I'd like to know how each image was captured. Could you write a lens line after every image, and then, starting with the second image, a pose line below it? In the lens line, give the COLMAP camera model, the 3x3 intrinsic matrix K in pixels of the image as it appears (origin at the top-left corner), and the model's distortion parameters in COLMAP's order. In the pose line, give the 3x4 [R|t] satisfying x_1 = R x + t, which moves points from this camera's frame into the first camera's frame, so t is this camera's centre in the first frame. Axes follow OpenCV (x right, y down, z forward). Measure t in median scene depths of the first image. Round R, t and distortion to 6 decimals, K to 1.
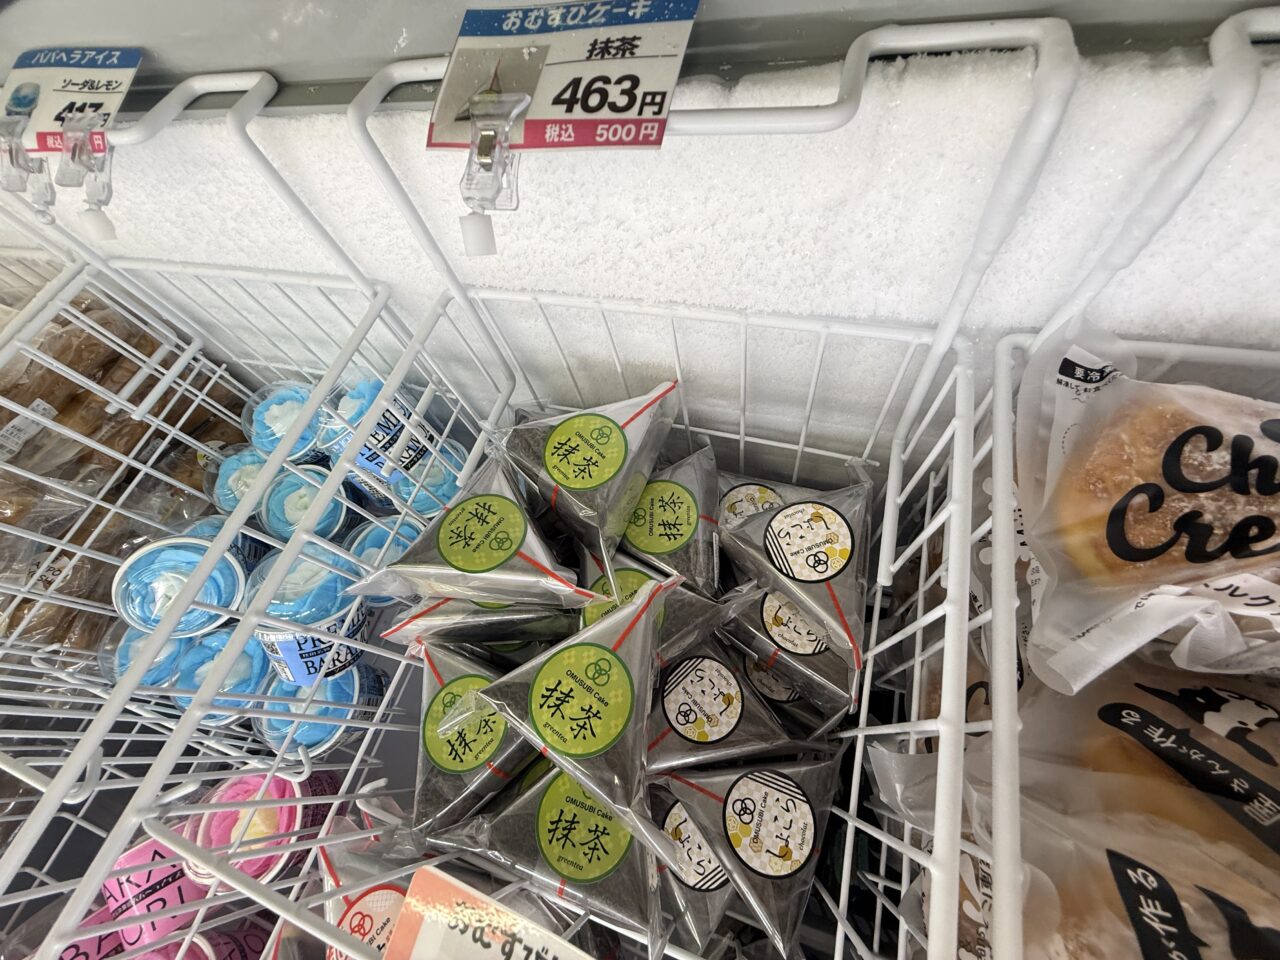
lens RADIAL K [[517.3, 0, 633.3], [0, 517.3, 475.5], [0, 0, 1]] dist [0.001500, -0.000043]
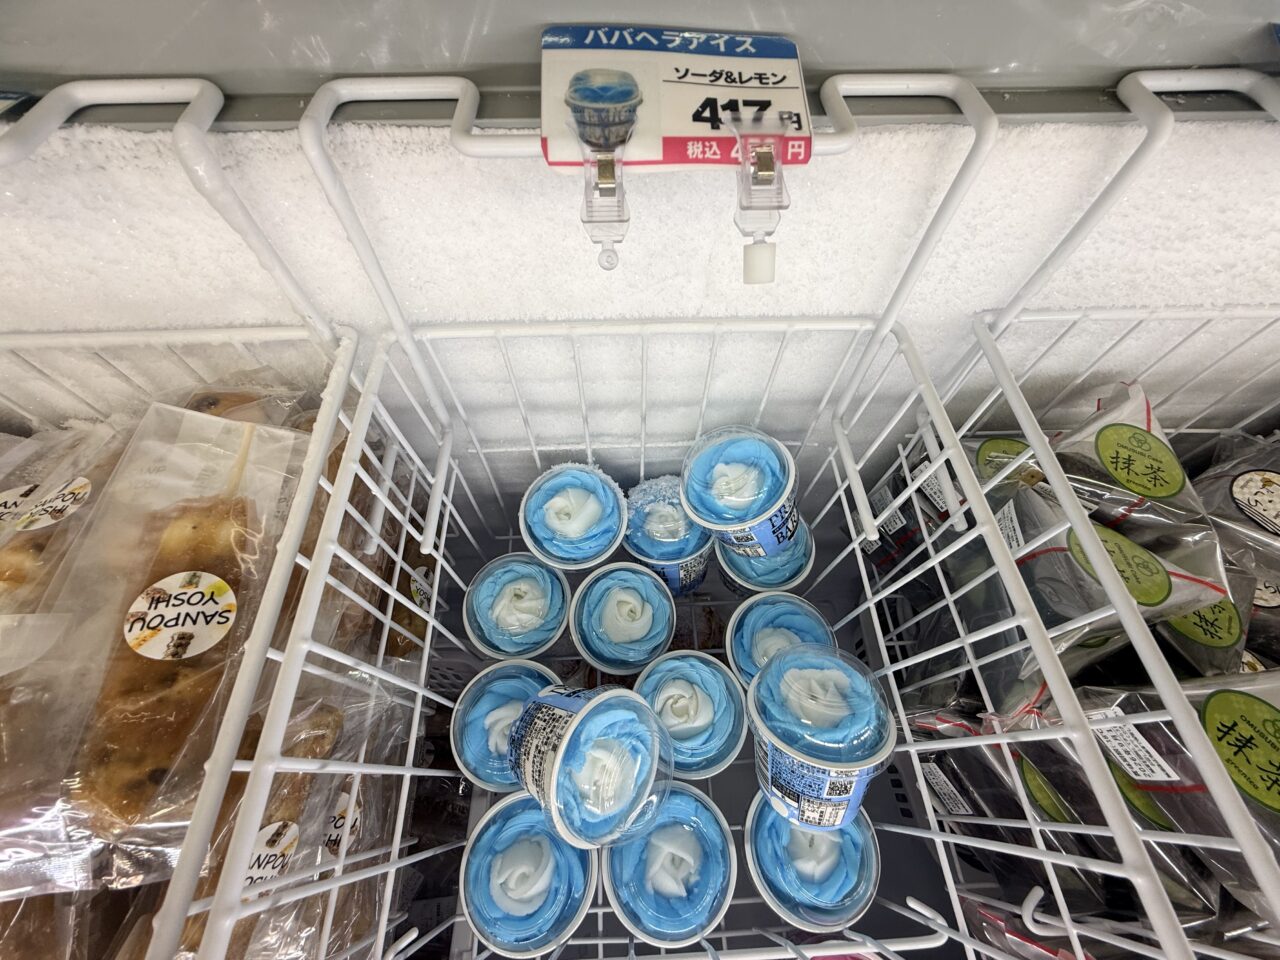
lens RADIAL K [[512.4, 0, 636.9], [0, 512.4, 459.9], [0, 0, 1]] dist [-0.010819, 0.000269]
pose [[0.928753, -0.192291, 0.316928, -0.663088], [0.206521, 0.978373, -0.011596, -0.124522], [-0.307844, 0.076222, 0.948379, 0.198172]]
